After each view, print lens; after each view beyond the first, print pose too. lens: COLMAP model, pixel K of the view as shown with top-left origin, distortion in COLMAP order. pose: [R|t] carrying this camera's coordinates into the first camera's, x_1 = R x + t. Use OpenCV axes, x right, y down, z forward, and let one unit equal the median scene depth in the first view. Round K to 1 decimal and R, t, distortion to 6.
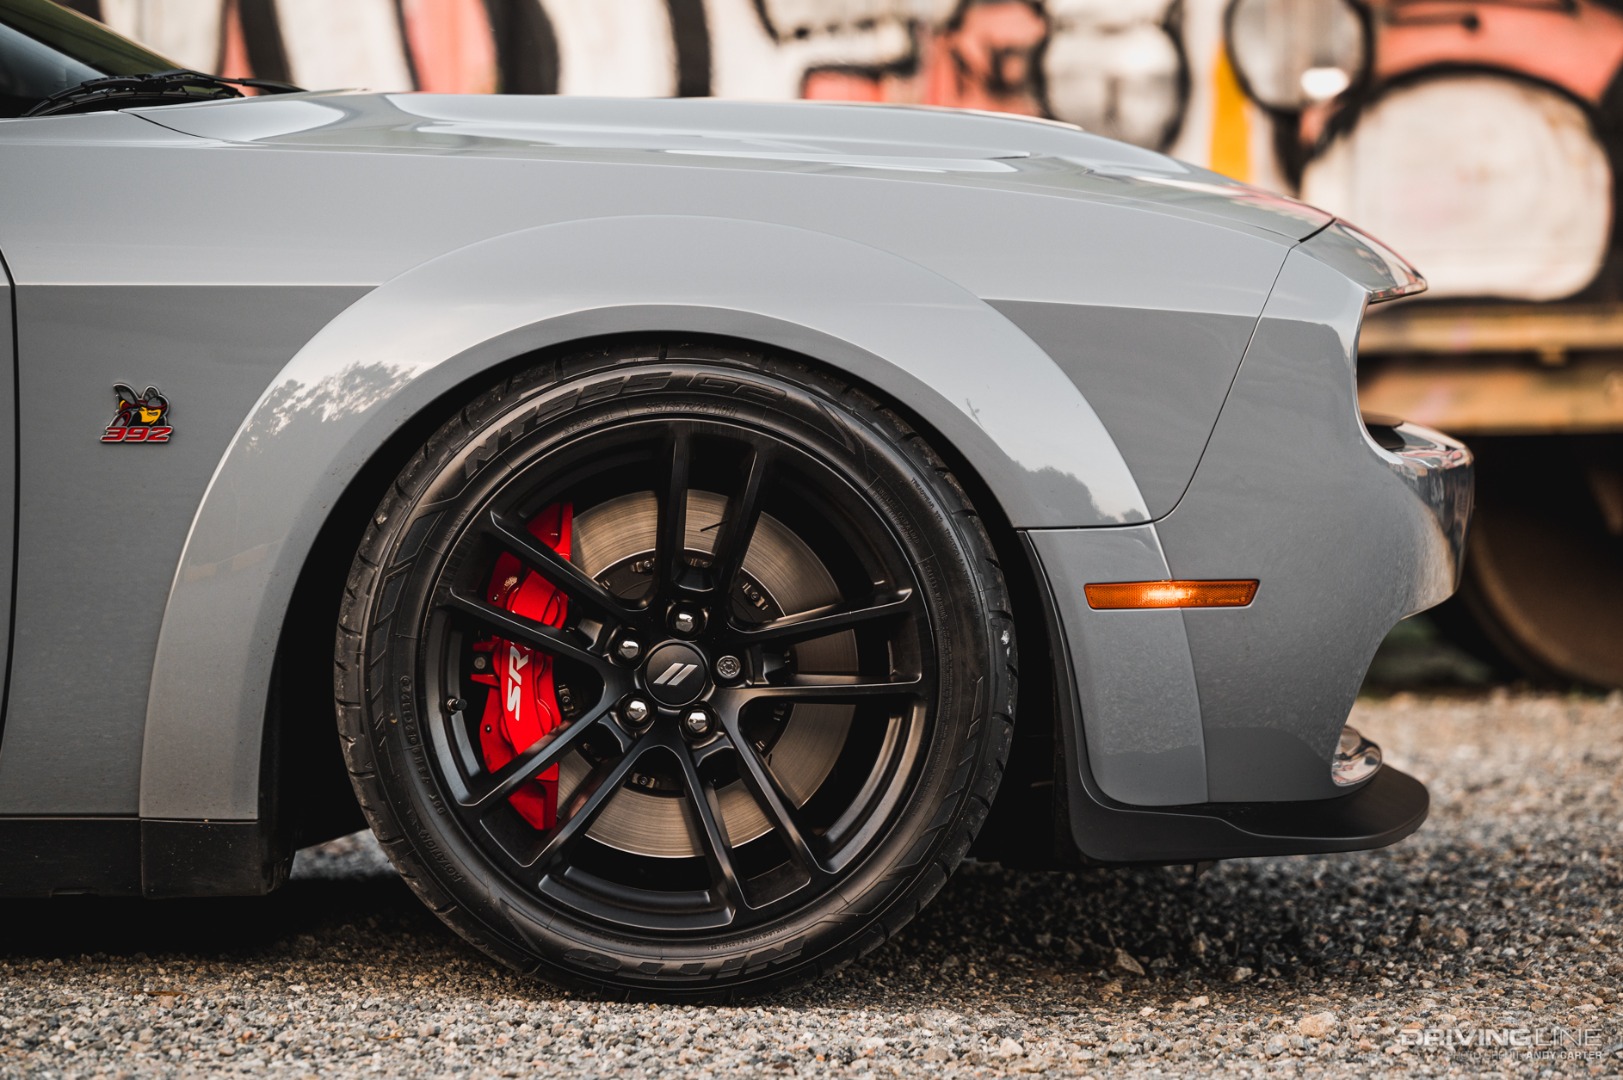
lens RADIAL K [[7439.6, 0, 811.8], [0, 7439.6, 539.8], [0, 0, 1]] dist [0.001447, 0.000000]
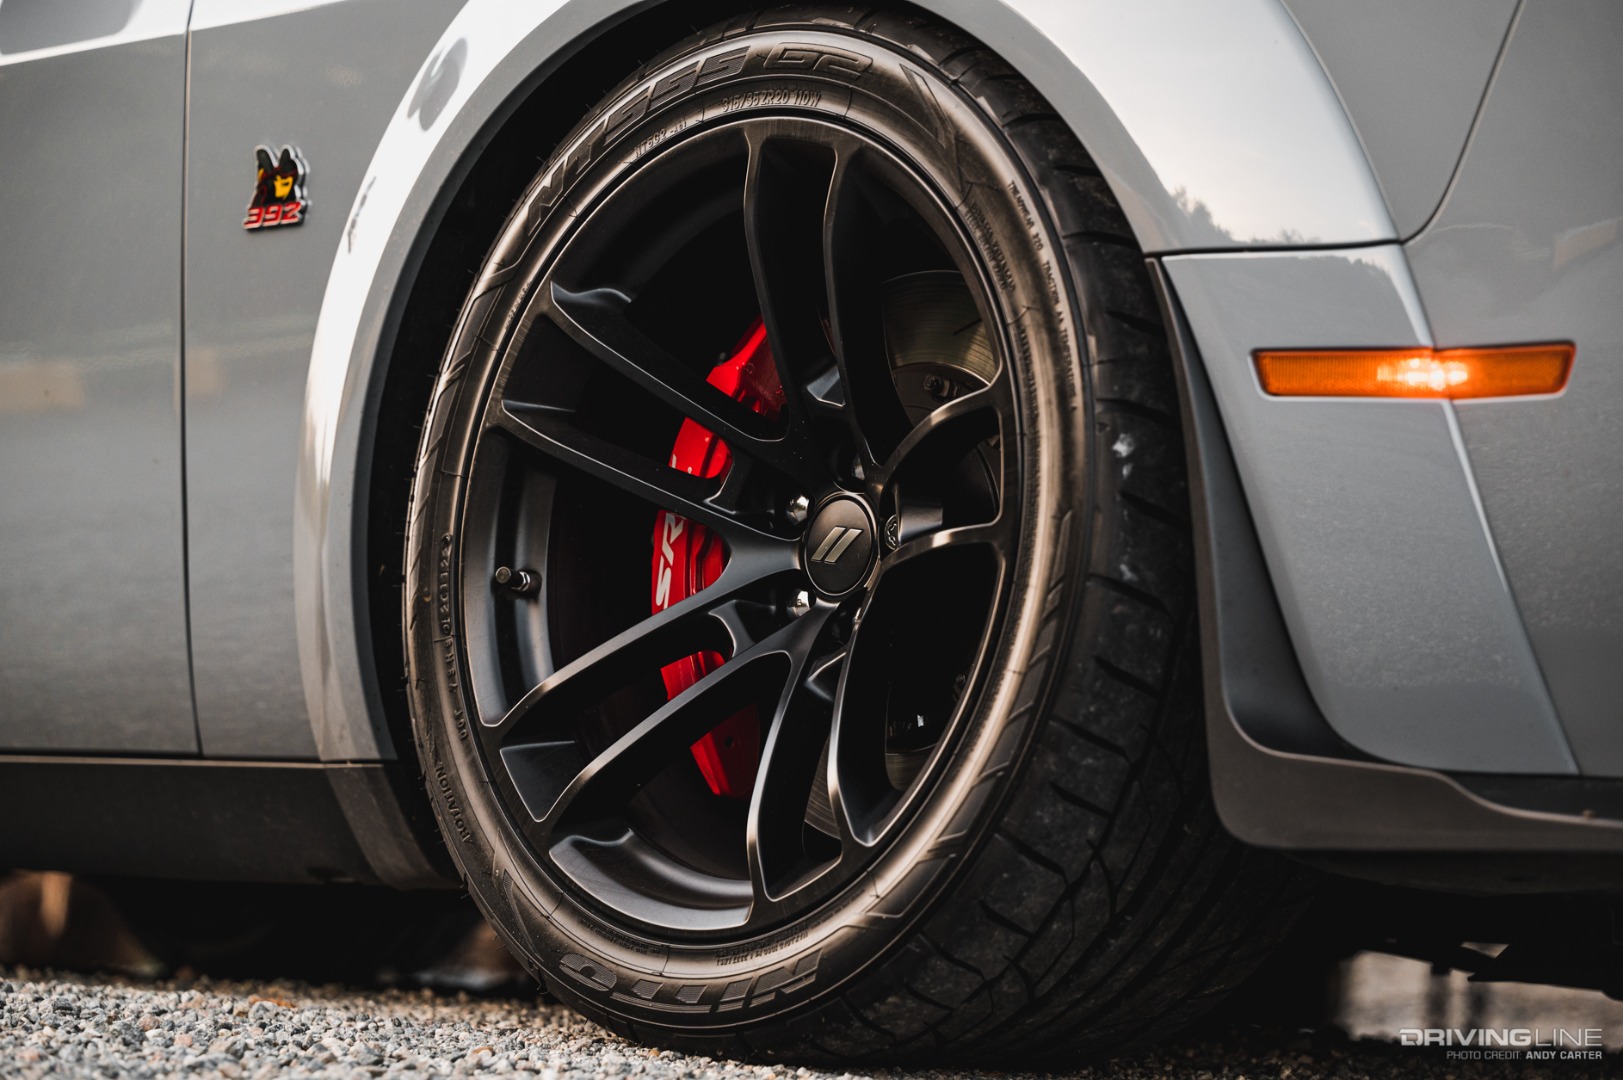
lens RADIAL K [[4472.9, 0, 810.7], [0, 4472.9, 542.0], [0, 0, 1]] dist [0.082496, 0.000000]
pose [[0.646955, -0.028575, -0.761992, 0.270918], [-0.084474, 0.990461, -0.108864, 0.059634], [0.757834, 0.134799, 0.638370, 0.759606]]
